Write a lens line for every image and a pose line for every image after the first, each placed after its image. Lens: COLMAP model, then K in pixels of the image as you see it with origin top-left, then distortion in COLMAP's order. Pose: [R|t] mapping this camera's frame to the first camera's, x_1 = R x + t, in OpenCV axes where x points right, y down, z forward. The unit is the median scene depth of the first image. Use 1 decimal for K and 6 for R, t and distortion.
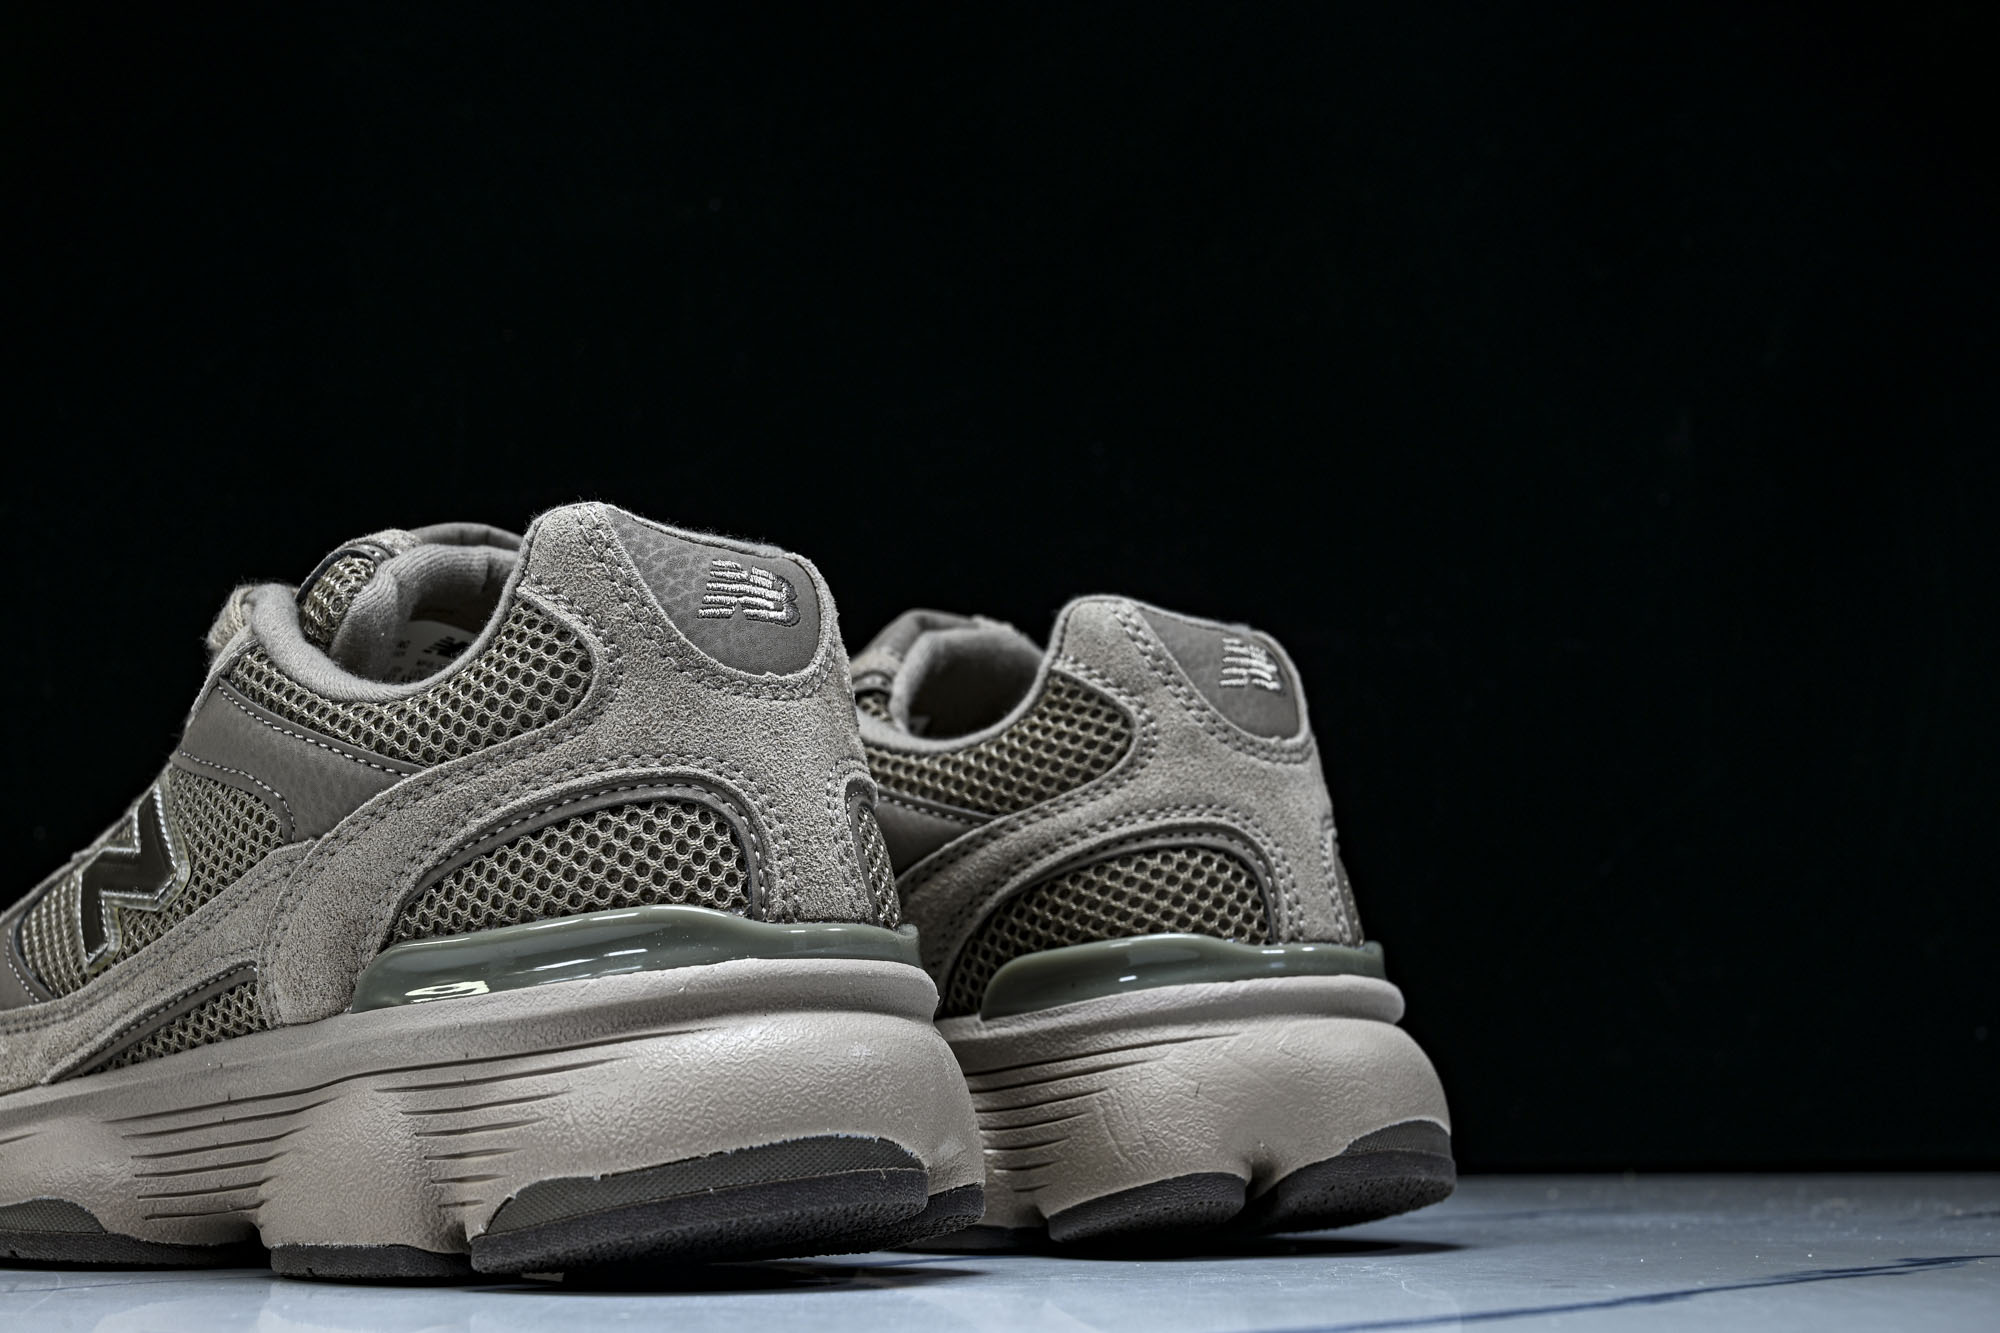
lens RADIAL K [[2949.3, 0, 1001.2], [0, 2949.3, 653.9], [0, 0, 1]] dist [0.026294, 0.000000]
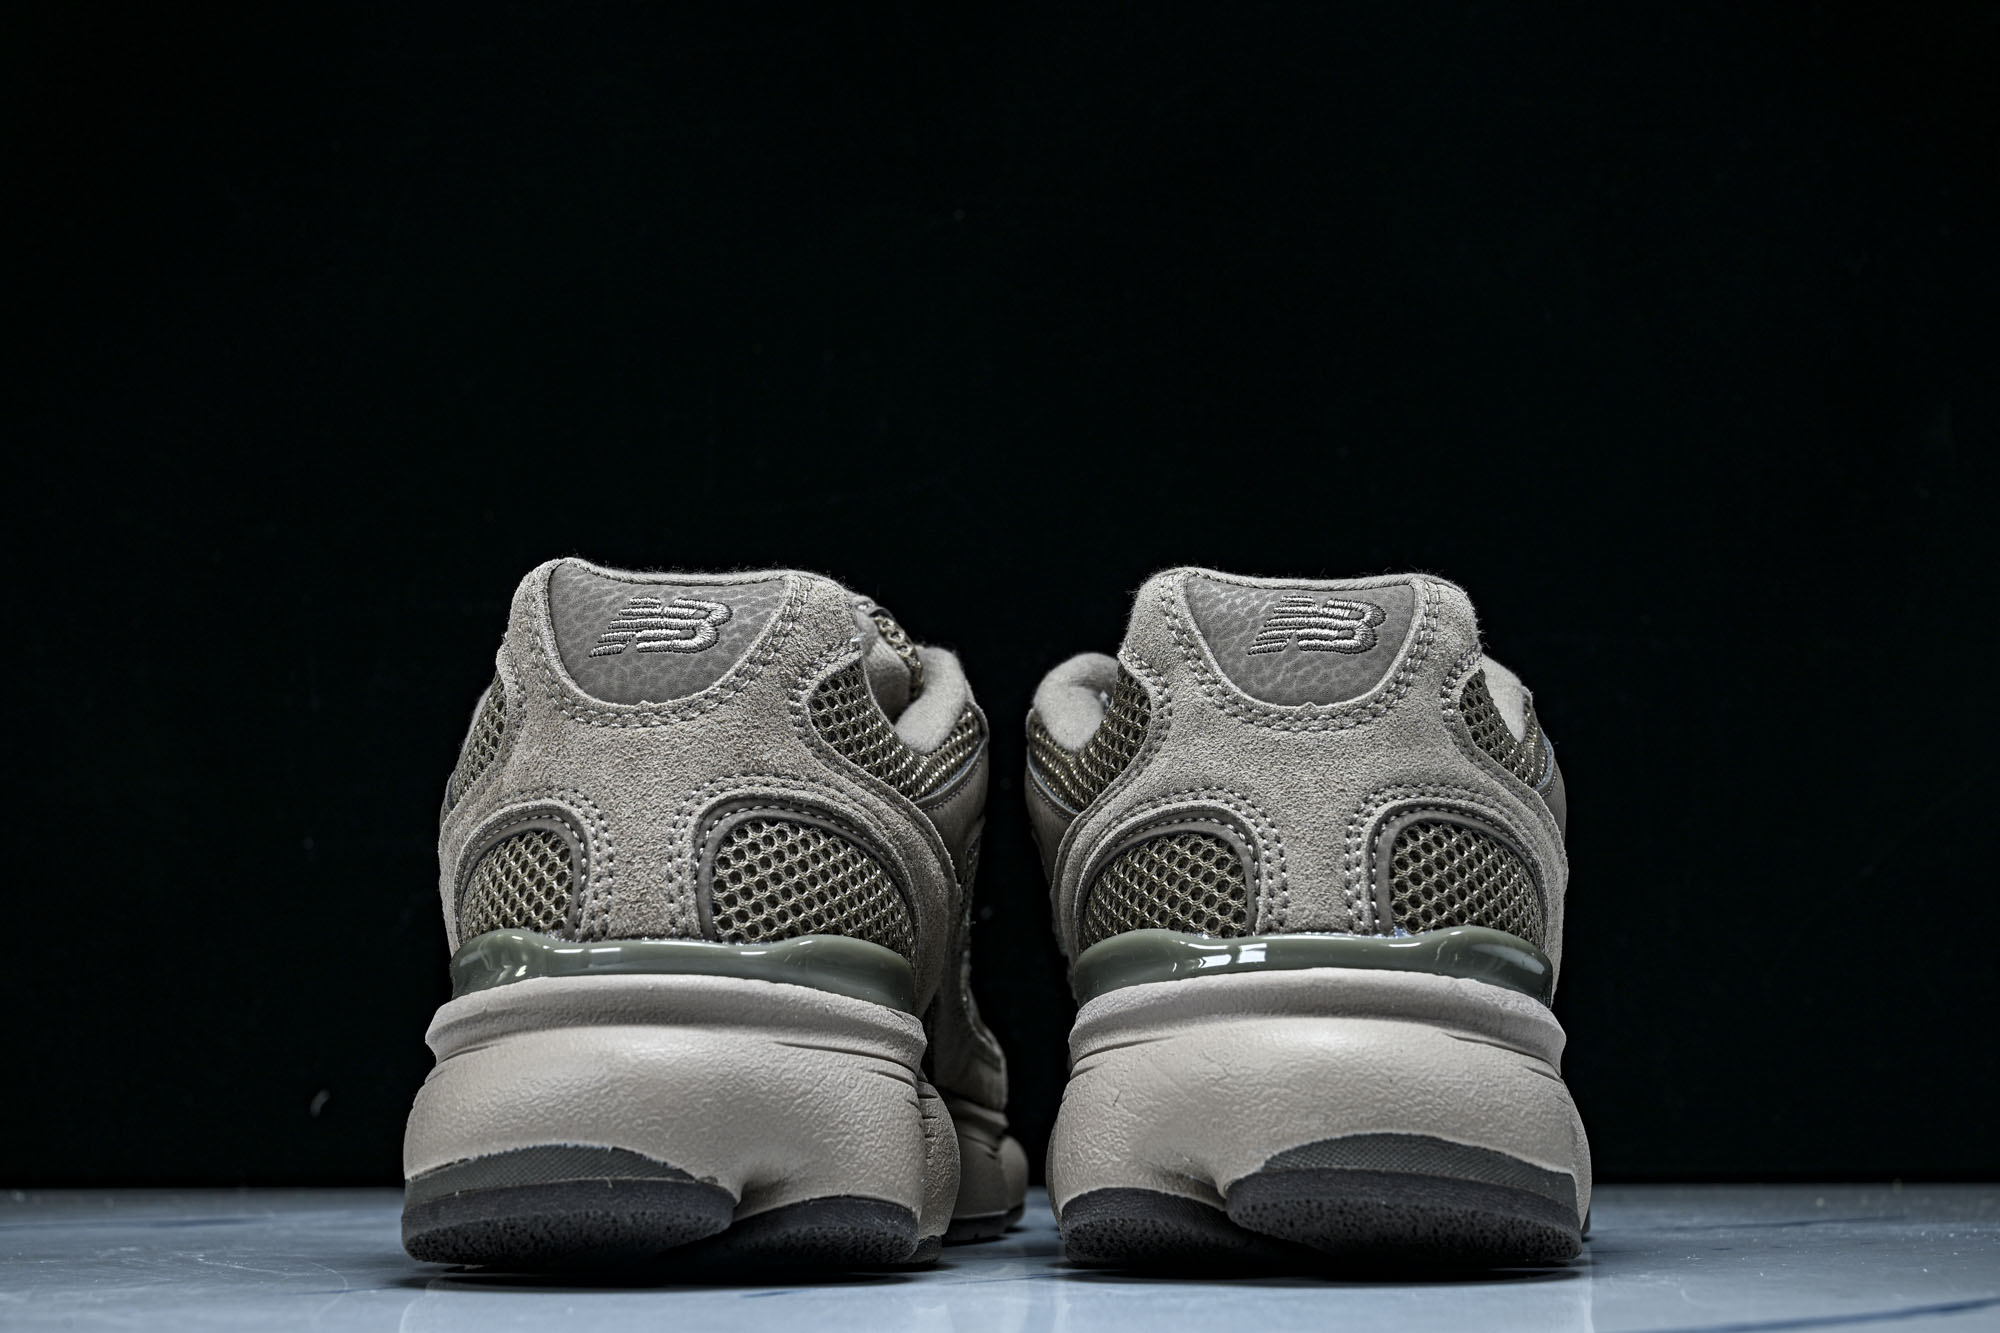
lens RADIAL K [[2949.3, 0, 1003.4], [0, 2949.3, 667.4], [0, 0, 1]] dist [0.026294, 0.000000]
pose [[0.715963, -0.096176, -0.691482, 0.742788], [0.105899, 0.993965, -0.028600, 0.037907], [0.690060, -0.052751, 0.721828, 0.331914]]
